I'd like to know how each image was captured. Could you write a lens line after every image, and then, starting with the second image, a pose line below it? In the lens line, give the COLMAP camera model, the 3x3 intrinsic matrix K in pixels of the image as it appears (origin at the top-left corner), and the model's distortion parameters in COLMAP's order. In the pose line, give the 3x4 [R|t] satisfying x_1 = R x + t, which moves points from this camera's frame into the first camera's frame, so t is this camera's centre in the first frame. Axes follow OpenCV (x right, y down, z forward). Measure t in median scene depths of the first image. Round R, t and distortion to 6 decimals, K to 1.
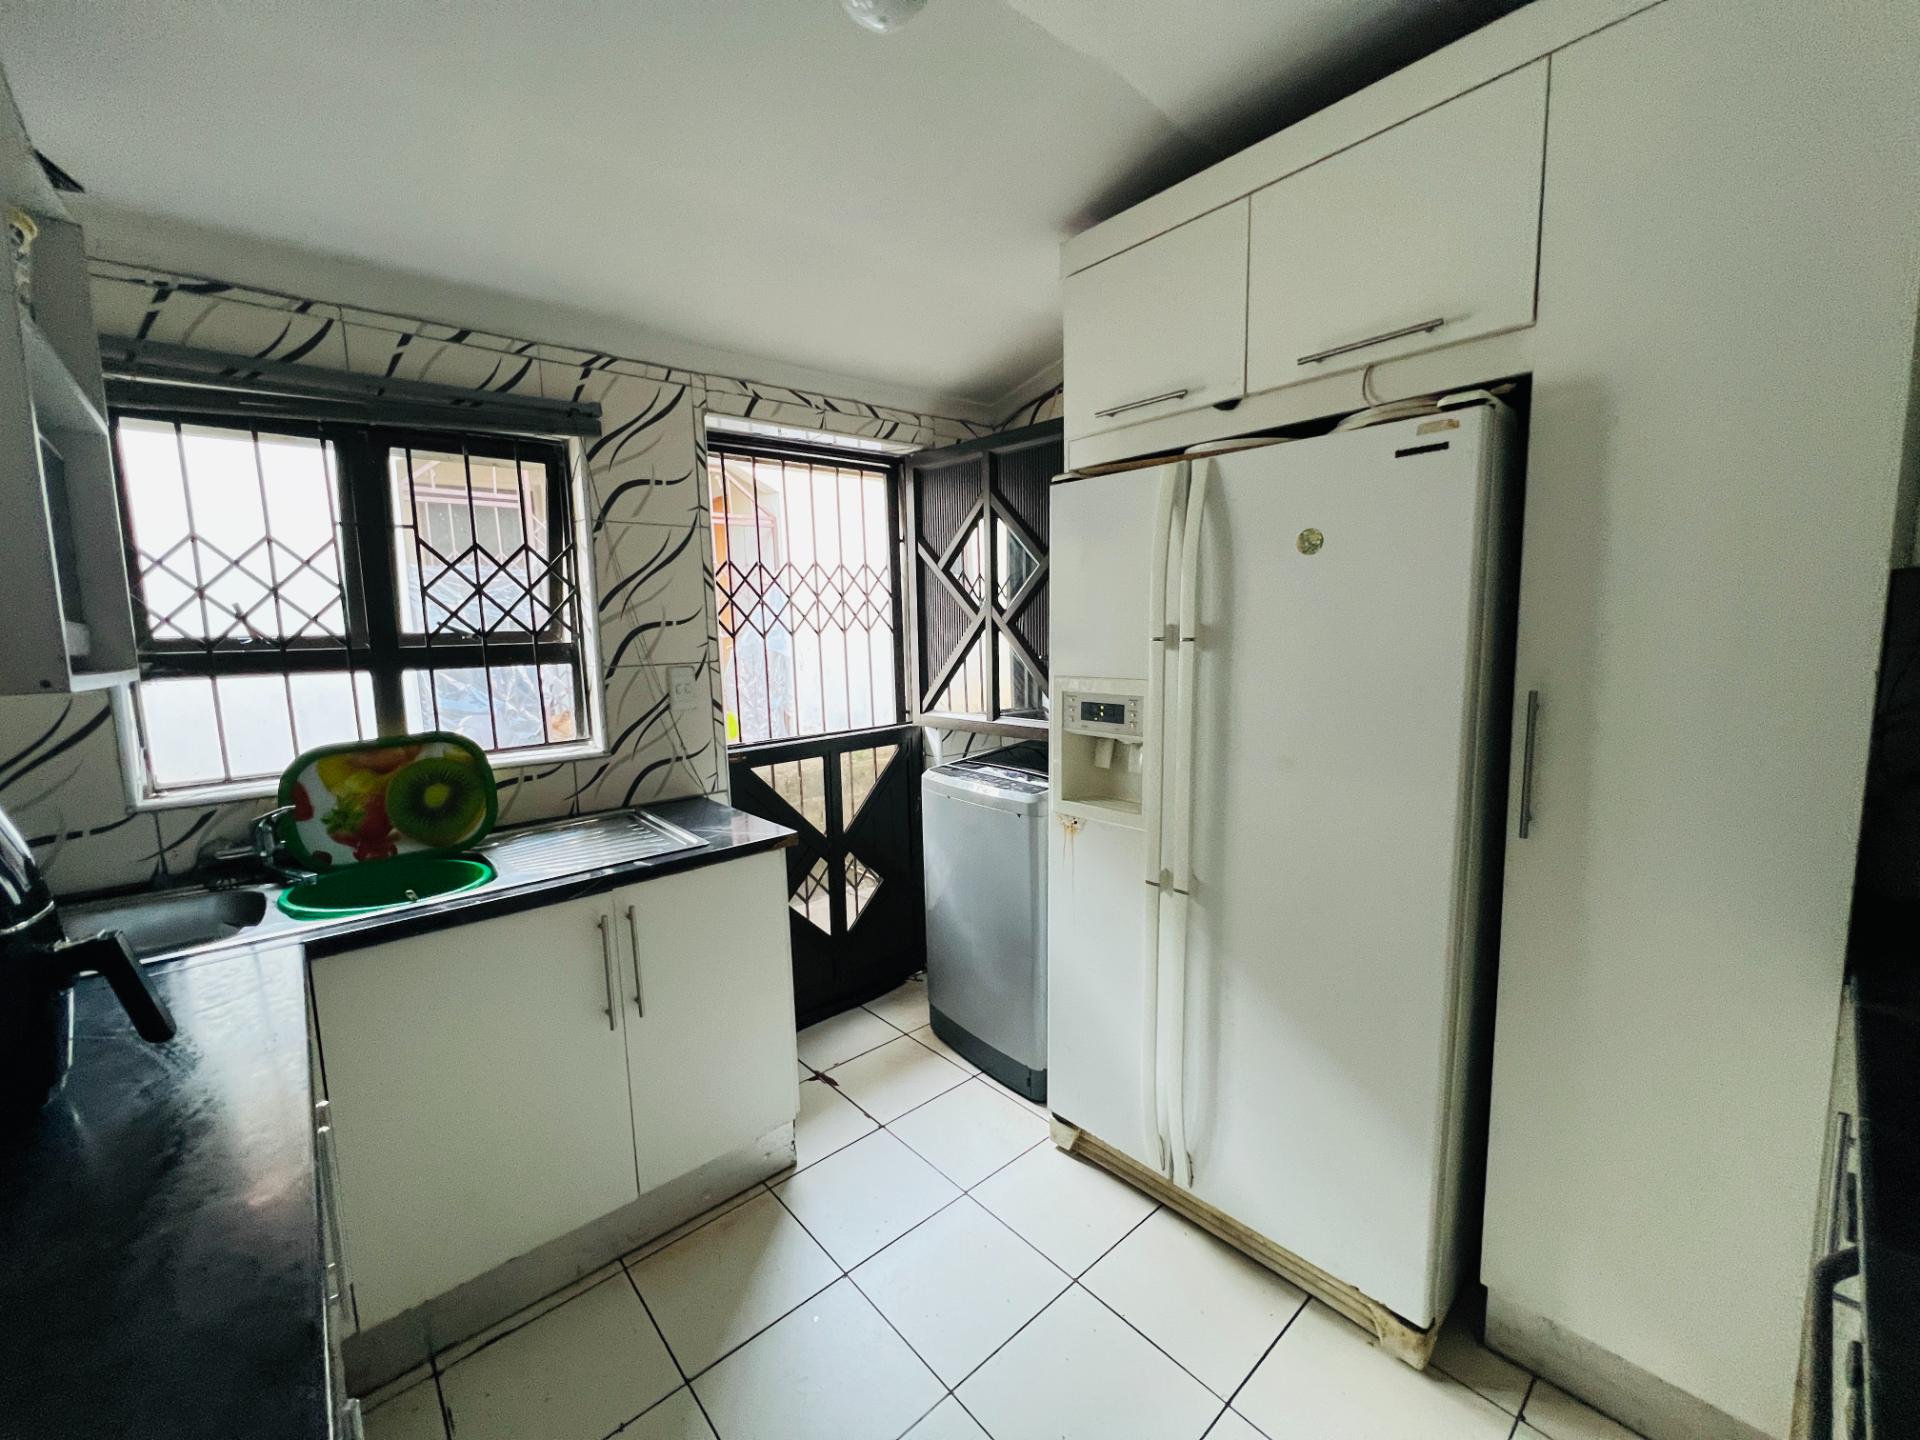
lens RADIAL K [[768.6, 0, 959.3], [0, 768.6, 716.9], [0, 0, 1]] dist [-0.002559, 0.001061]
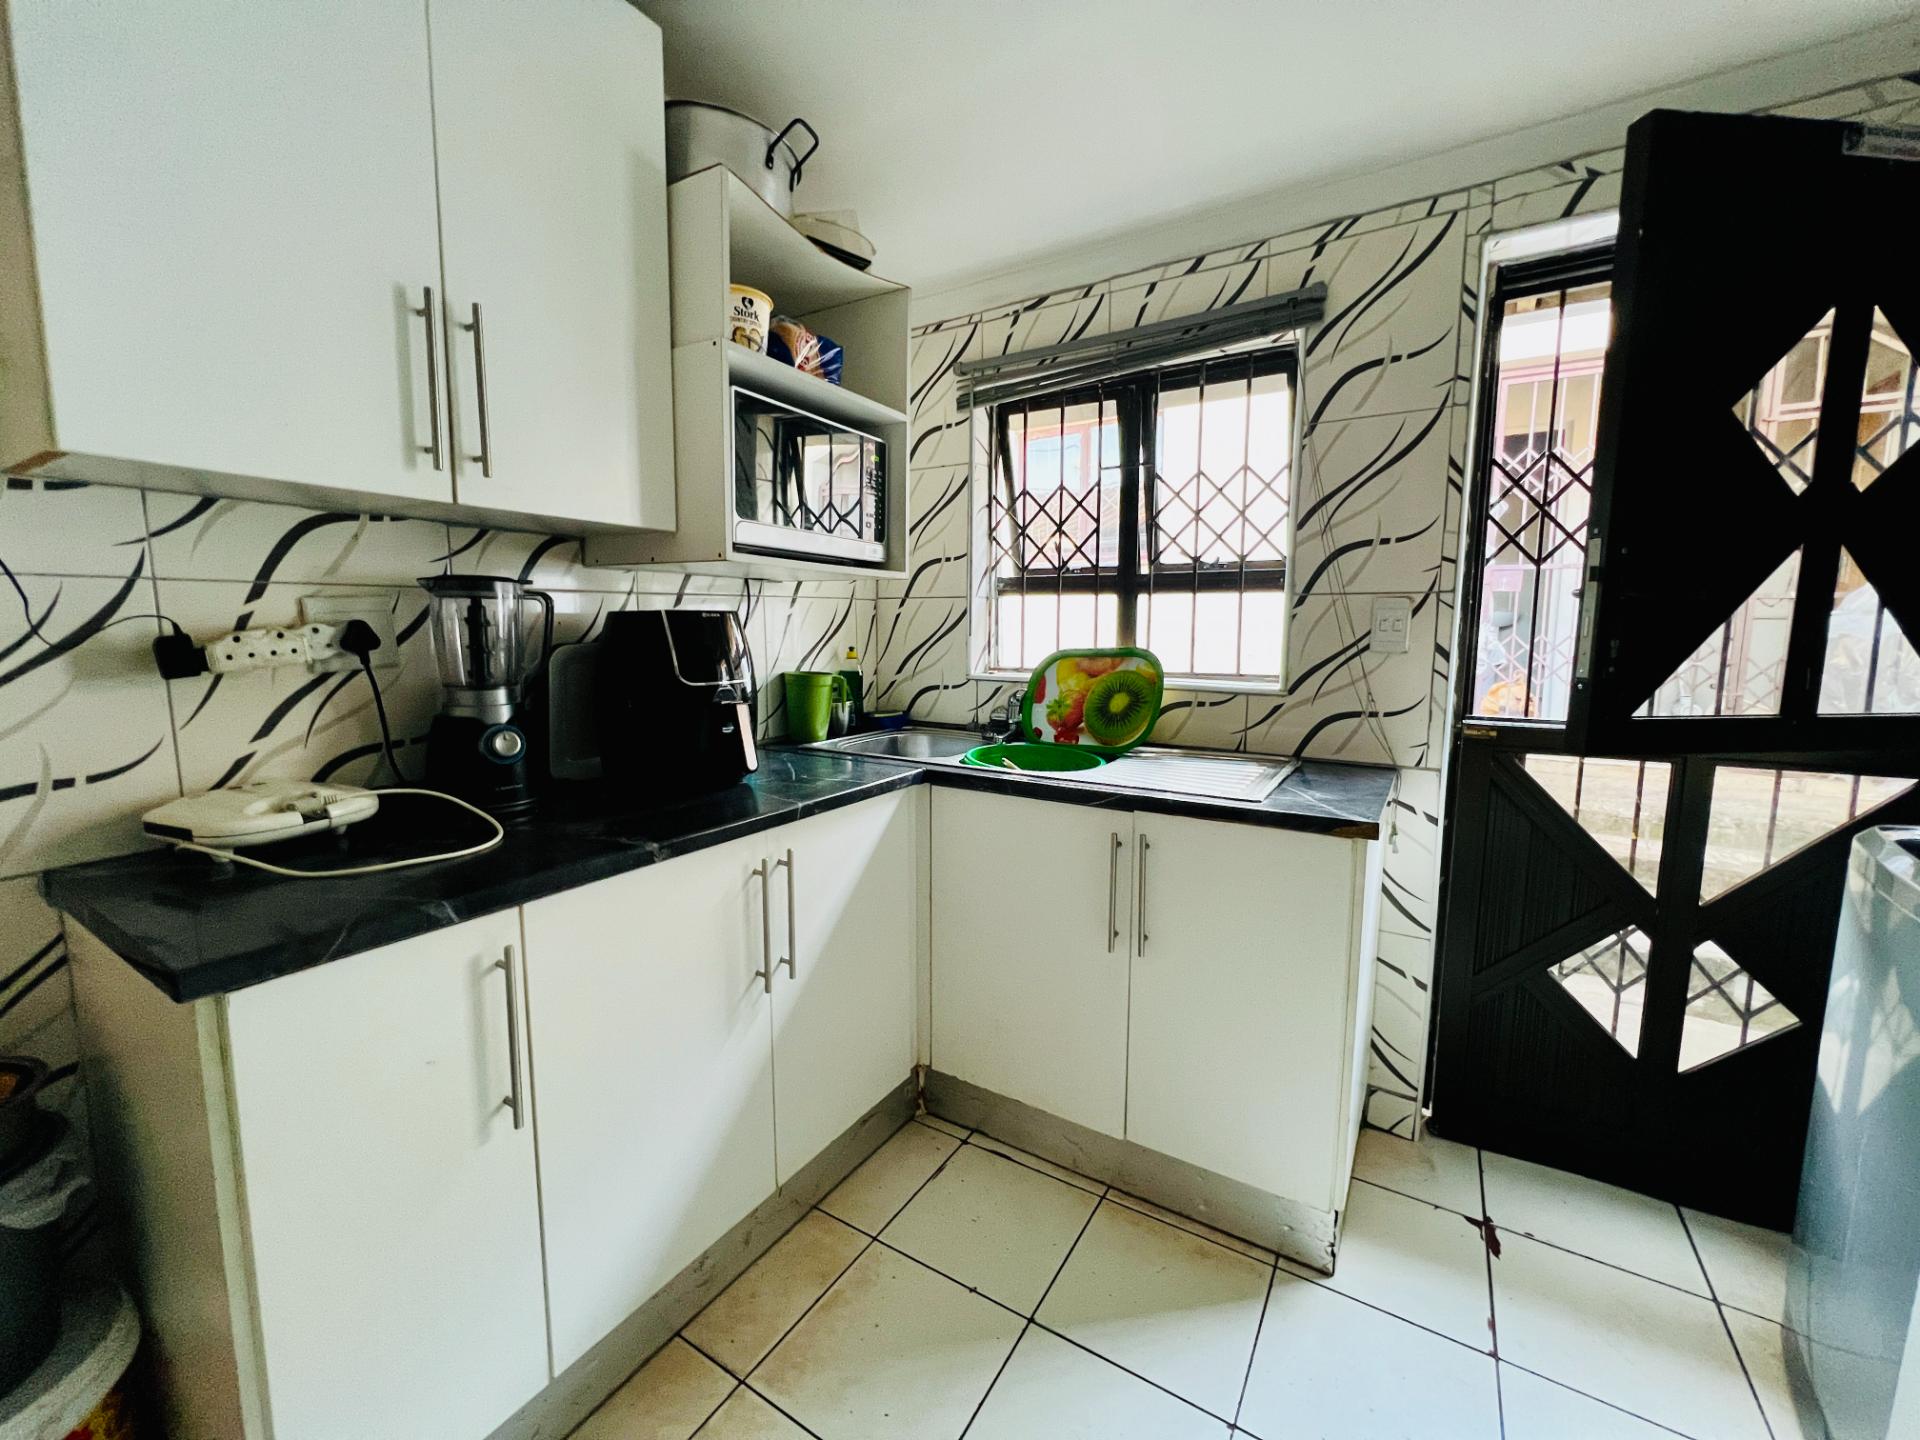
lens RADIAL K [[768.6, 0, 956.0], [0, 768.6, 716.5], [0, 0, 1]] dist [-0.002559, 0.001061]
pose [[0.290369, 0.142900, -0.946185, 0.308894], [-0.122410, 0.986210, 0.111379, 0.025212], [0.949053, 0.083481, 0.303857, 0.419581]]
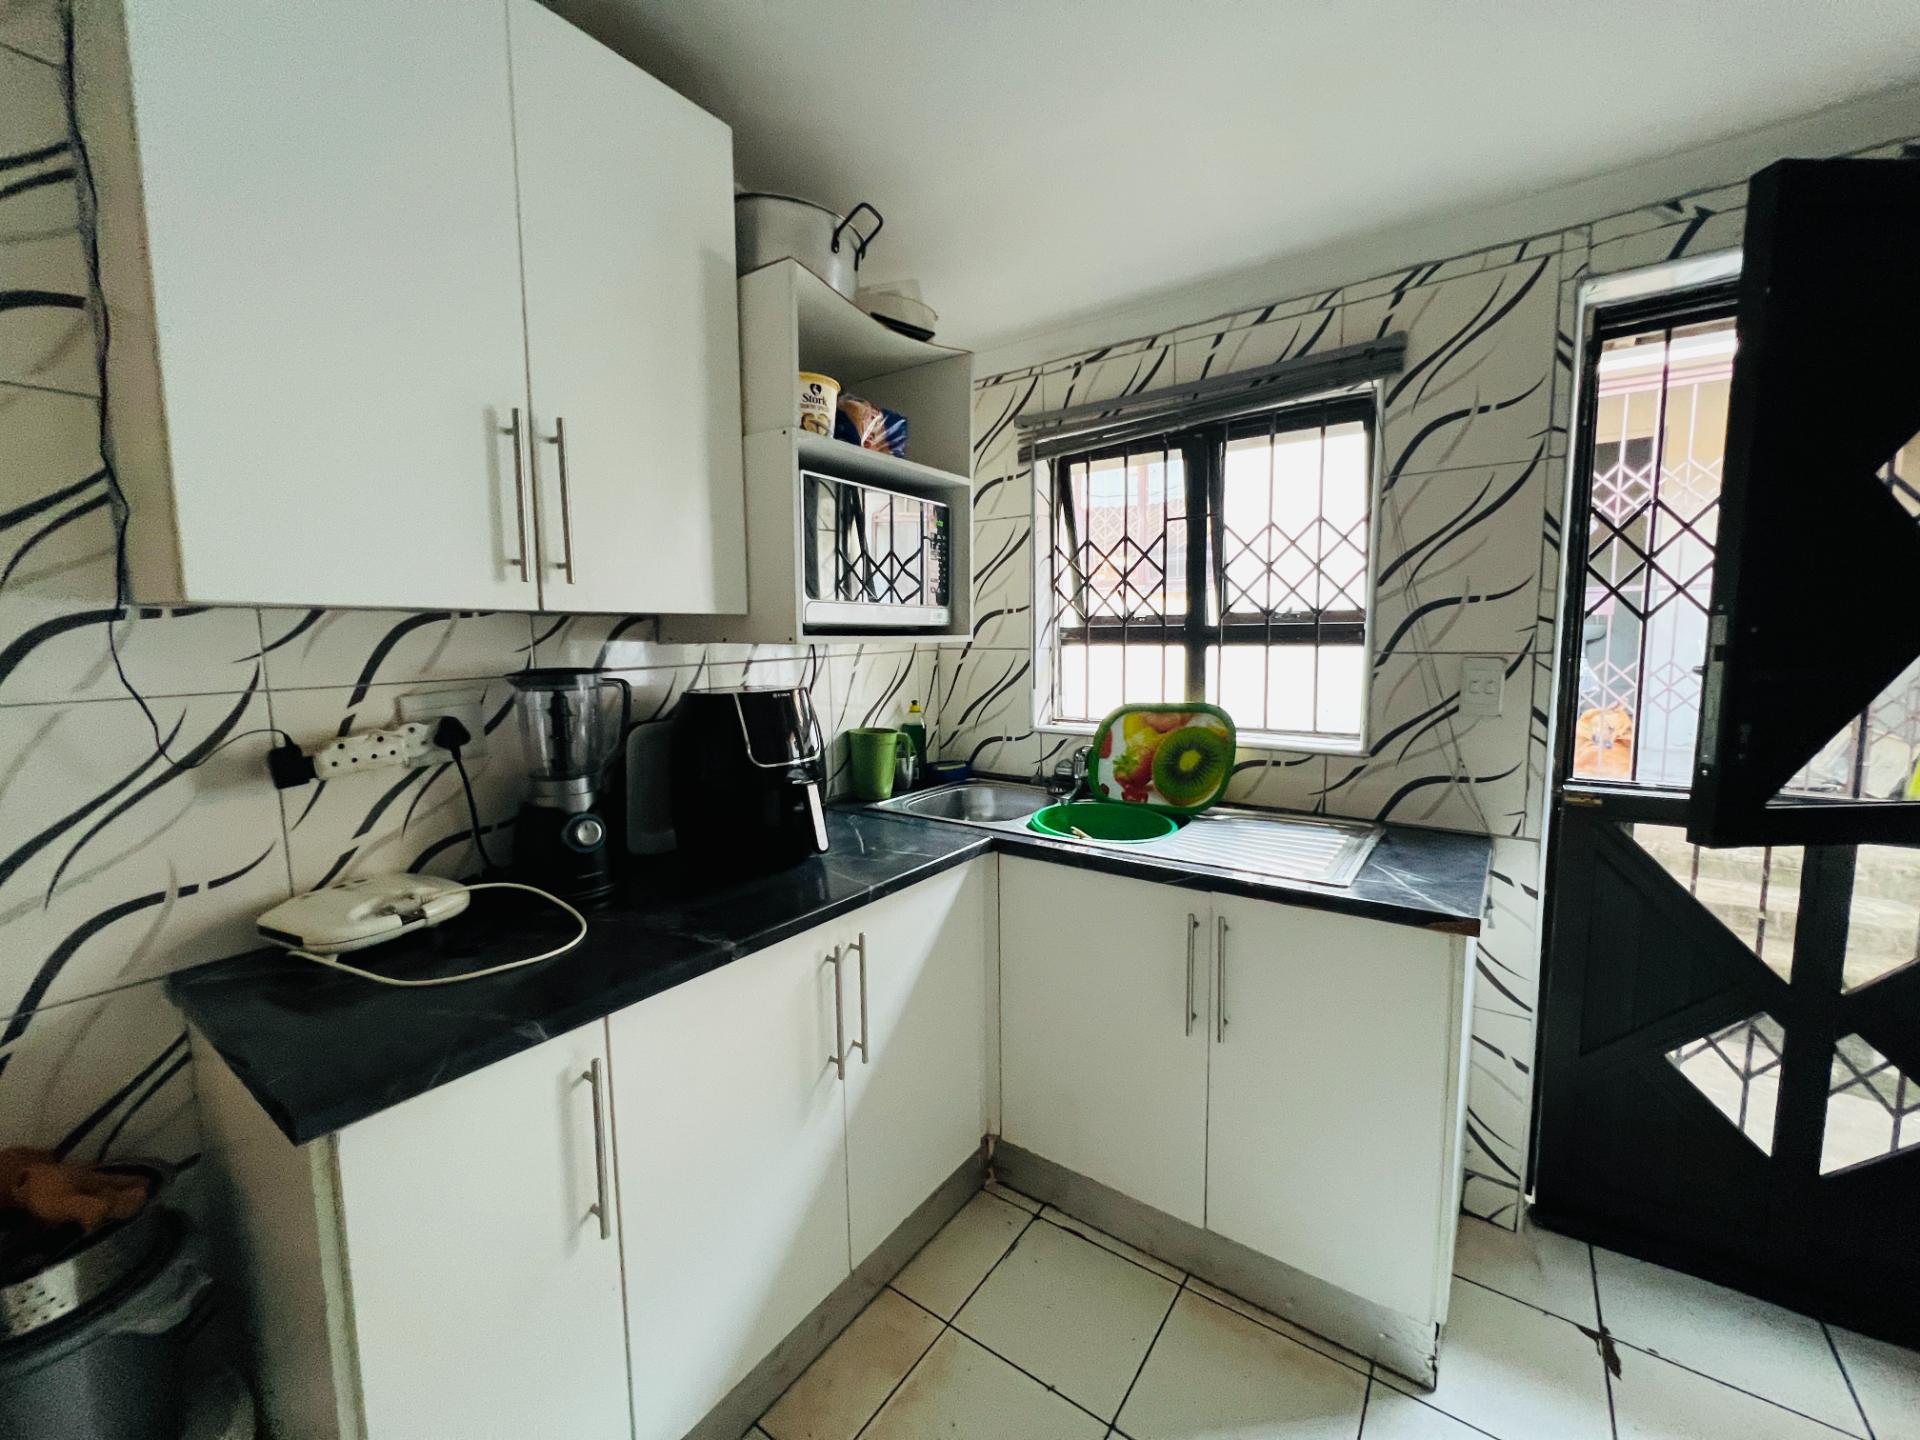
lens RADIAL K [[768.6, 0, 956.1], [0, 768.6, 717.1], [0, 0, 1]] dist [-0.002559, 0.001061]
pose [[0.226192, 0.129376, -0.965453, 0.286476], [-0.105501, 0.988564, 0.107756, -0.041057], [0.968353, 0.077483, 0.237255, 0.399966]]
